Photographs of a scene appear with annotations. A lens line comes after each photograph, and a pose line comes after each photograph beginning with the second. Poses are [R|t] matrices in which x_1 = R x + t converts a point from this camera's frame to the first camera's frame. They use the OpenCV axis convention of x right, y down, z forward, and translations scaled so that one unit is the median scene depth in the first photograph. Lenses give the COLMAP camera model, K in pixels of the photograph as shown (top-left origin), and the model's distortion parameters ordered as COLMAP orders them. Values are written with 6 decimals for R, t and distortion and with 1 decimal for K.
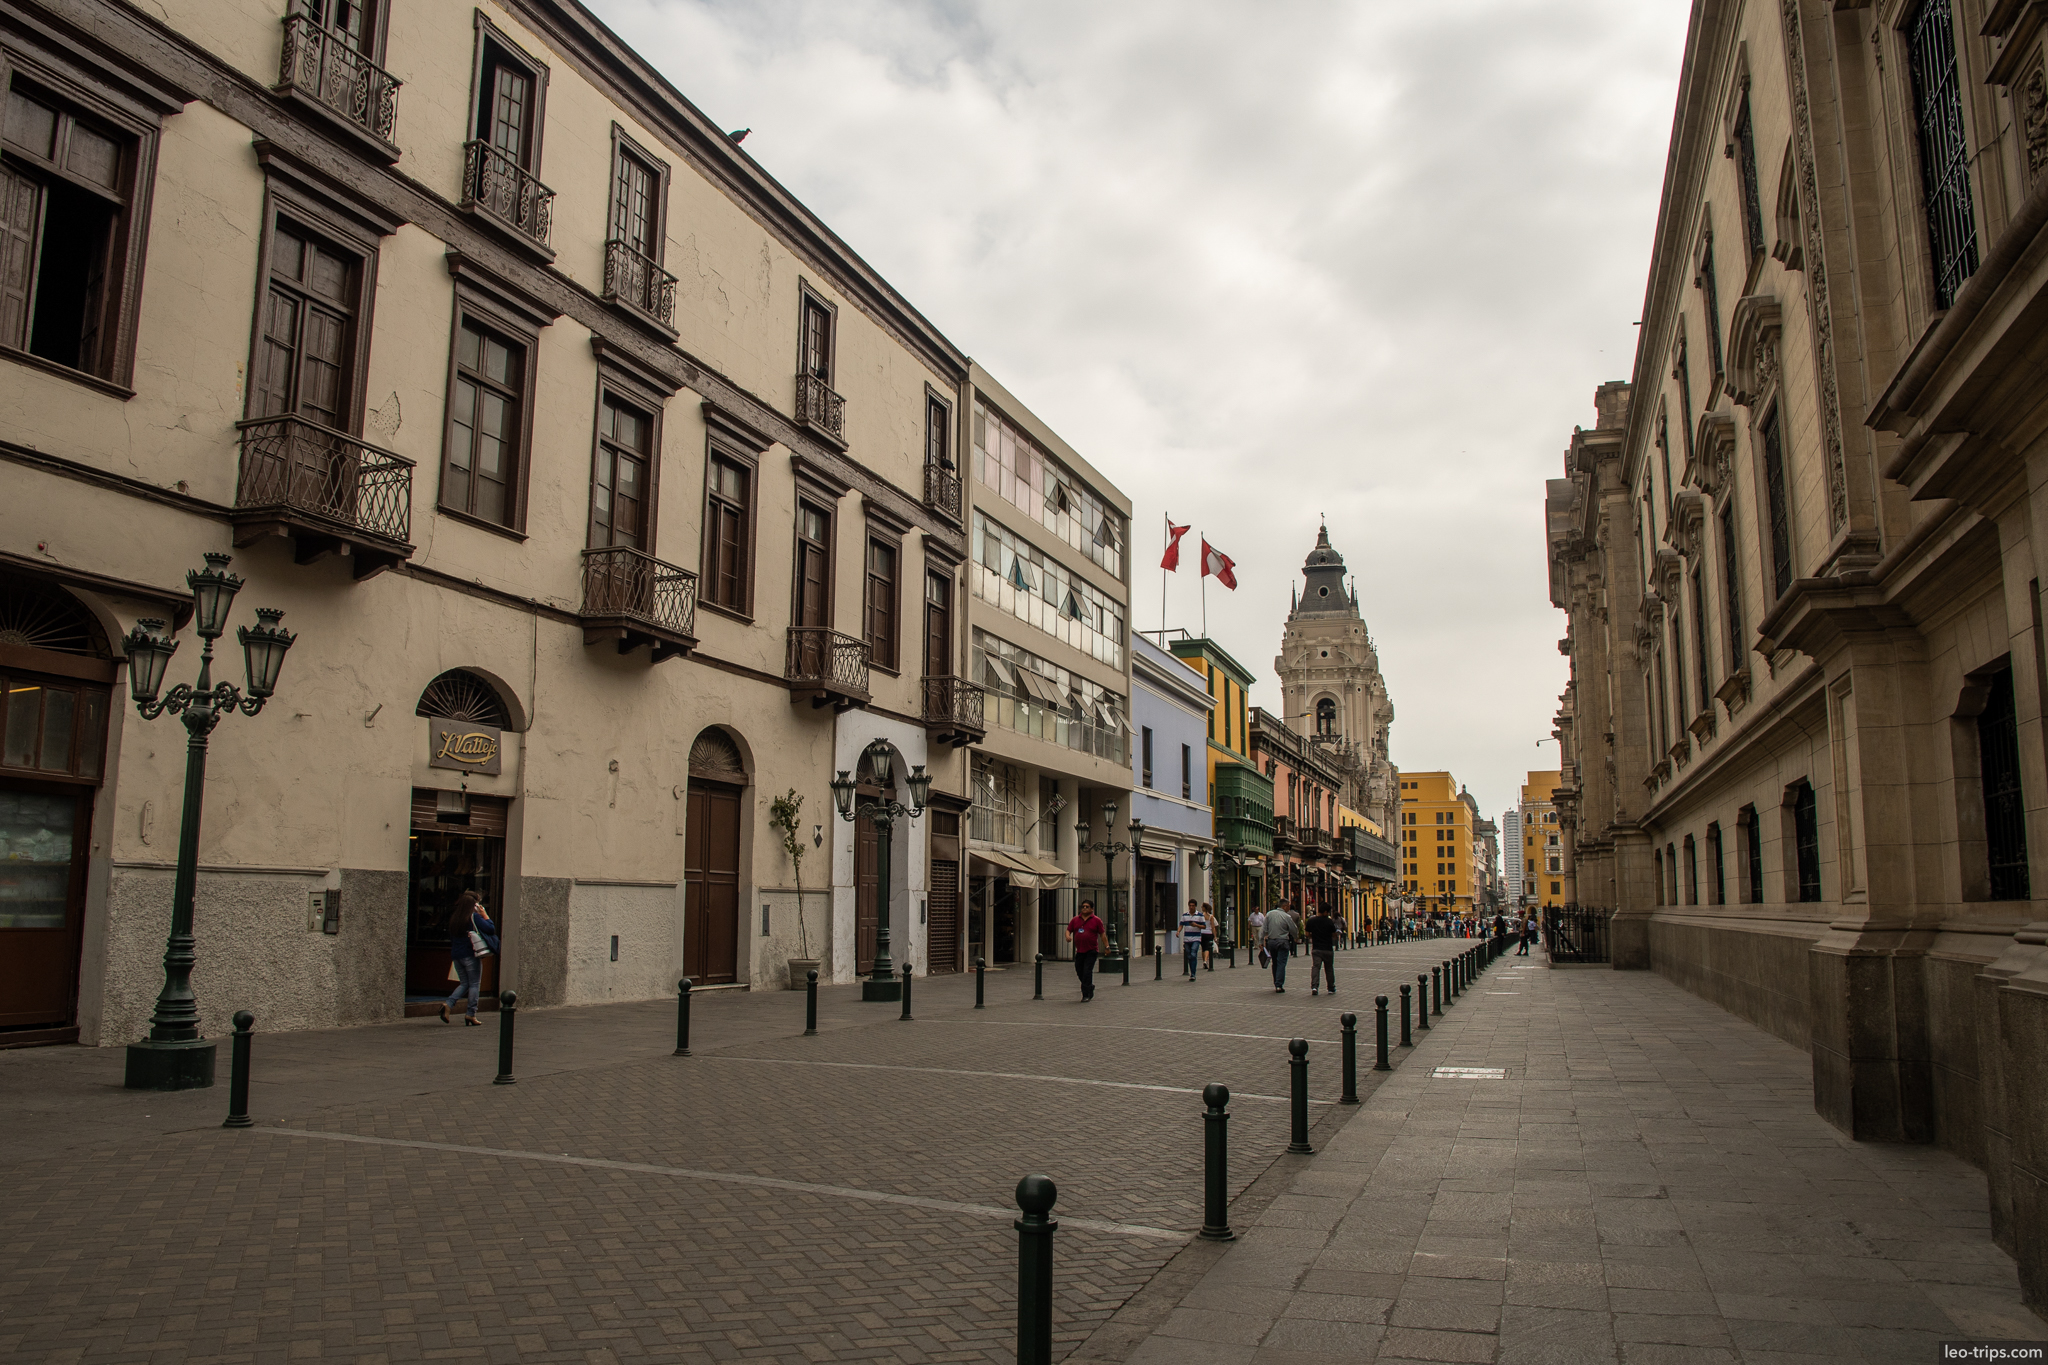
lens RADIAL K [[1495.6, 0, 1024.0], [0, 1495.6, 682.5], [0, 0, 1]] dist [-0.090187, 0.005166]
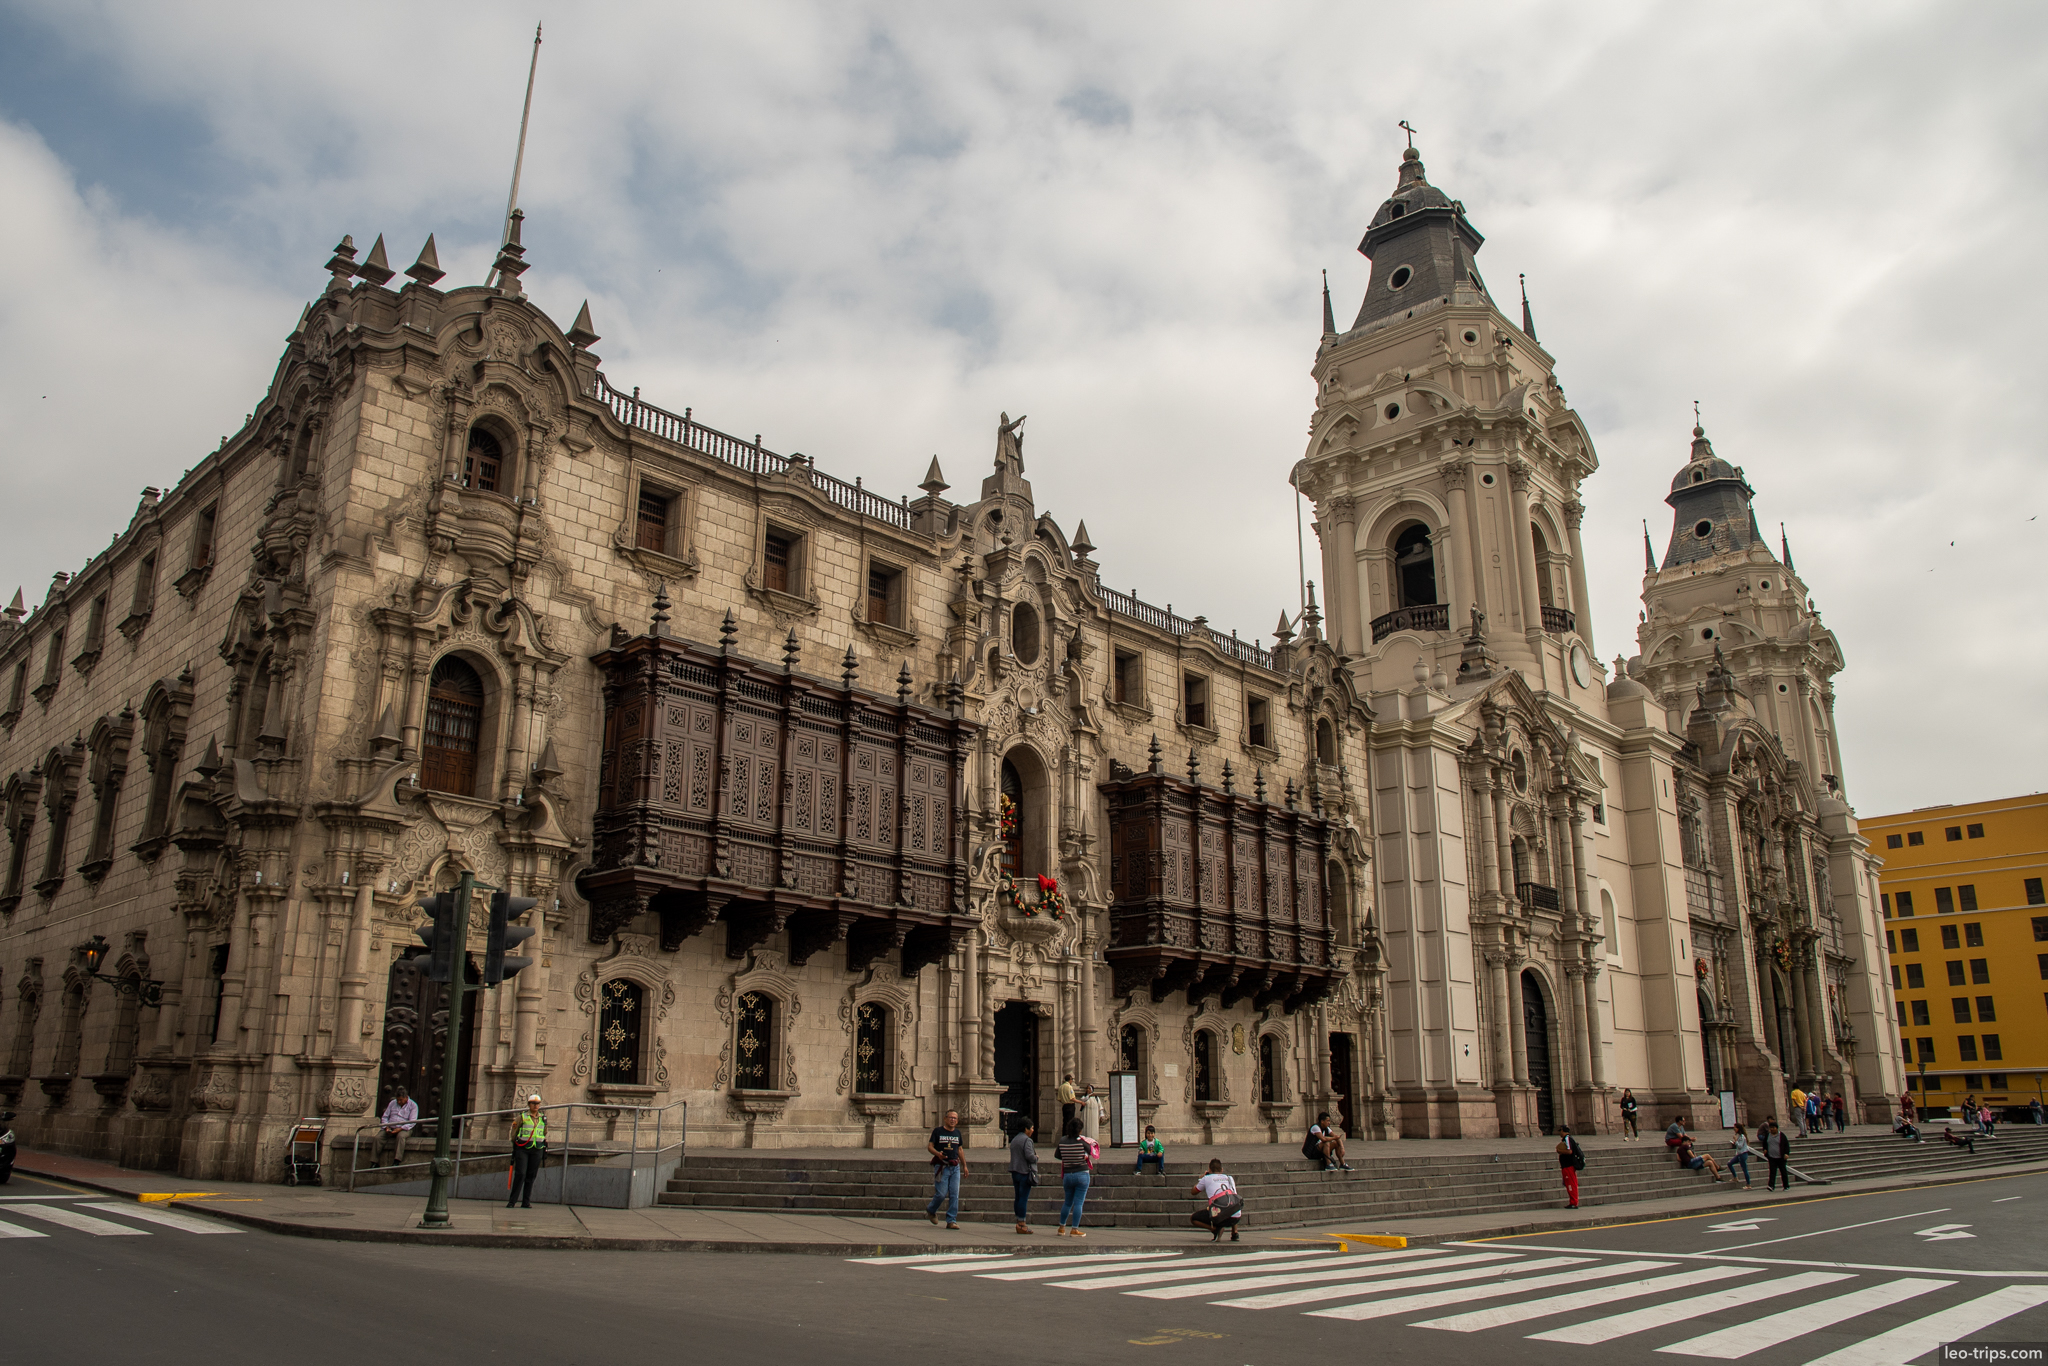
lens RADIAL K [[1495.6, 0, 1024.0], [0, 1495.6, 683.0], [0, 0, 1]] dist [-0.090187, 0.005166]
pose [[0.926847, -0.110865, -0.358697, 0.242340], [0.059668, 0.986761, -0.150809, 0.099744], [0.370668, 0.118374, 0.921191, 0.630076]]
